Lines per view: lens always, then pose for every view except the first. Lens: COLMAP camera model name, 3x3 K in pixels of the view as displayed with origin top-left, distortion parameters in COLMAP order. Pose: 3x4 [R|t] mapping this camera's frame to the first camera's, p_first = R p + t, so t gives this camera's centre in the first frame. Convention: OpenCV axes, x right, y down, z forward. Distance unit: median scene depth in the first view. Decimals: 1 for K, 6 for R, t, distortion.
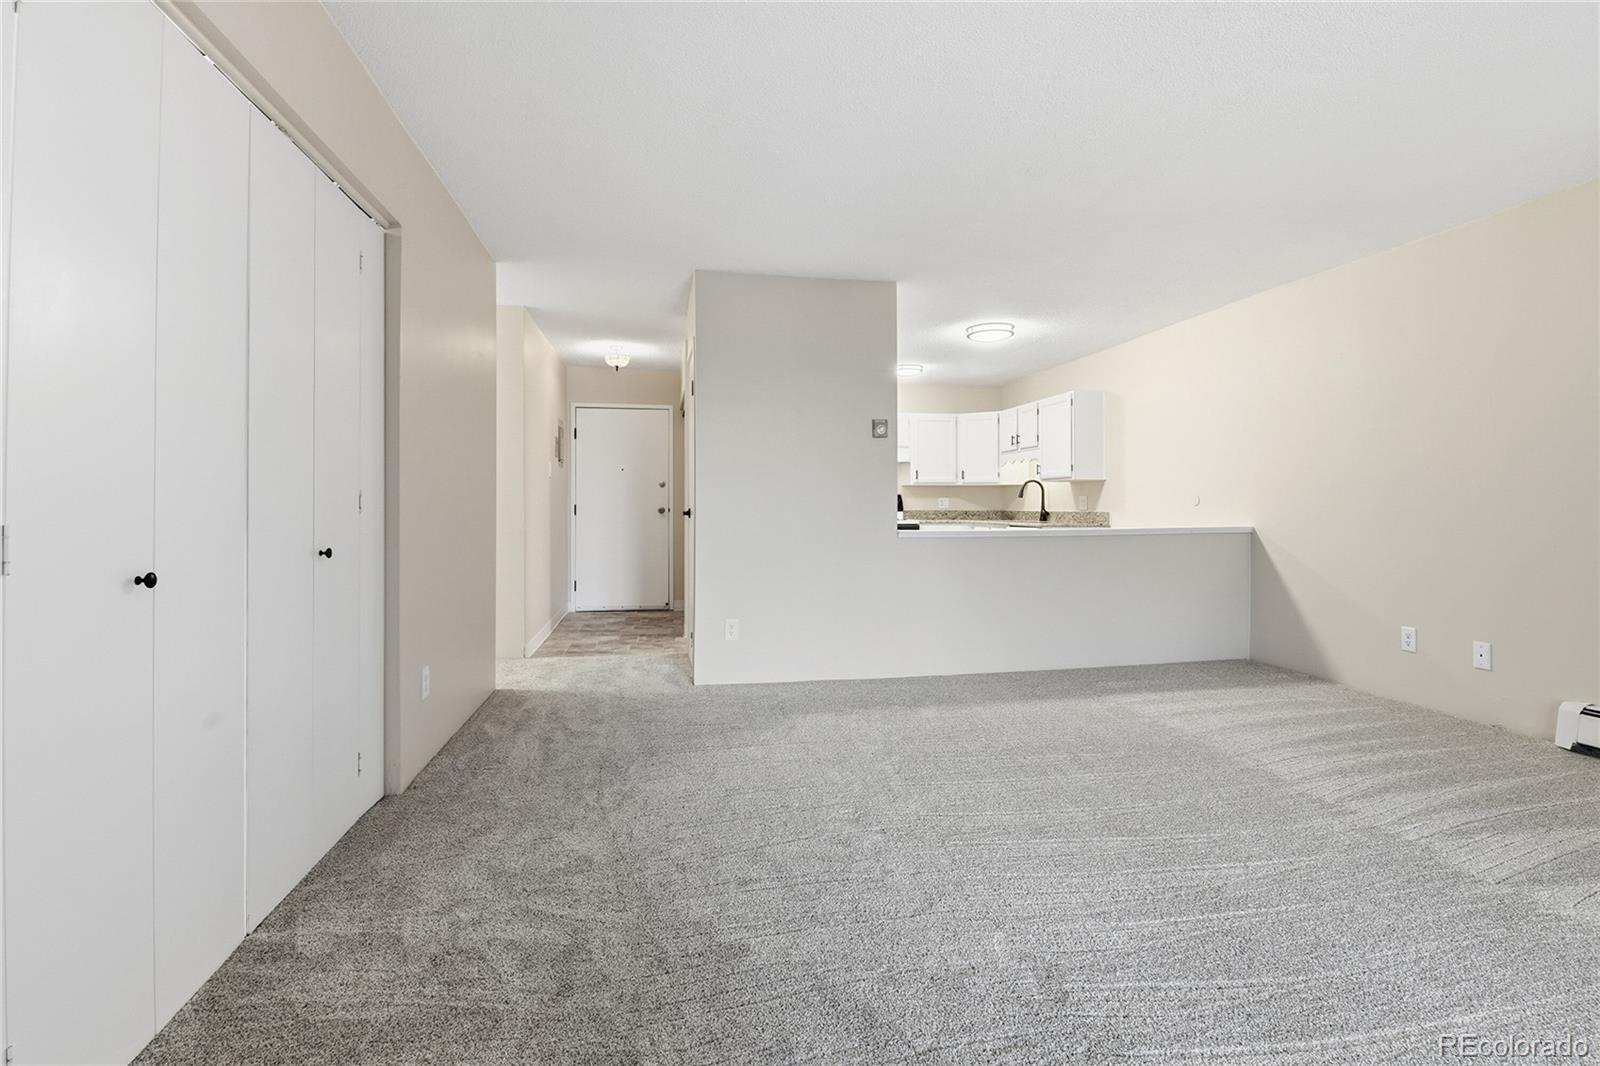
lens RADIAL K [[782.9, 0, 800.0], [0, 782.9, 533.0], [0, 0, 1]] dist [0.001231, 0.000059]
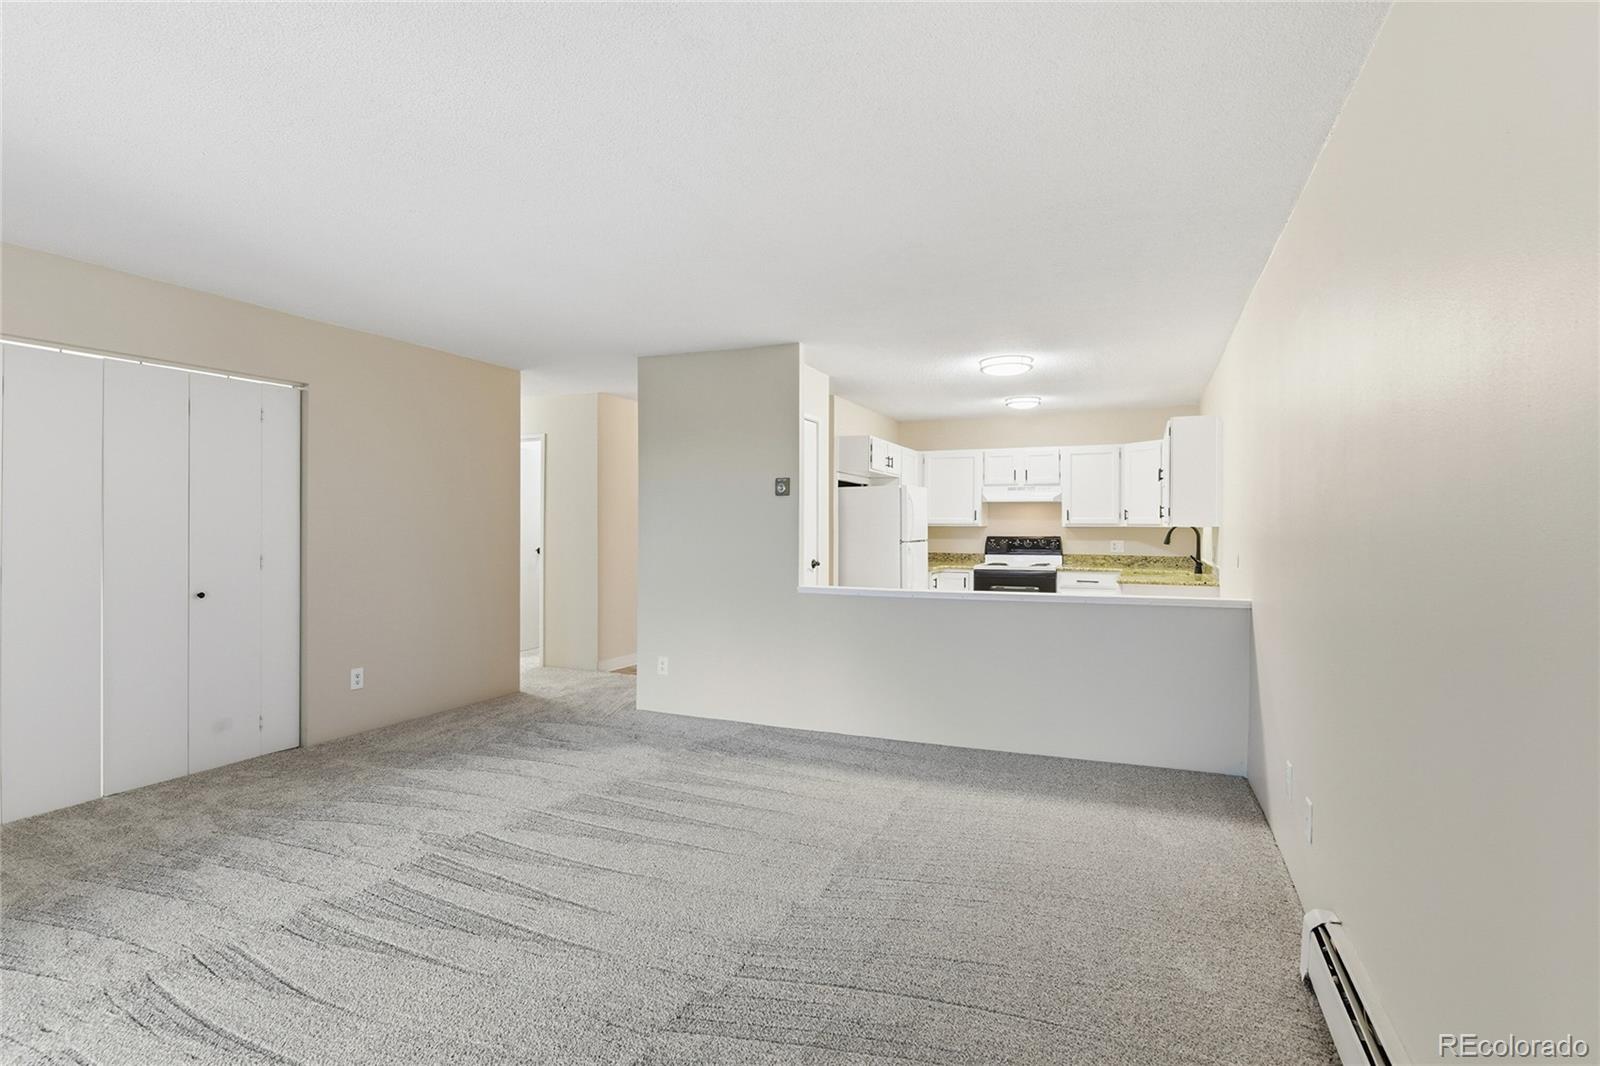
lens RADIAL K [[795.4, 0, 800.0], [0, 795.4, 533.0], [0, 0, 1]] dist [-0.020031, 0.000269]
pose [[0.836170, 0.013946, -0.548293, 0.634732], [-0.027189, 0.999502, -0.016041, -0.050558], [0.547796, 0.028320, 0.836133, 0.119960]]
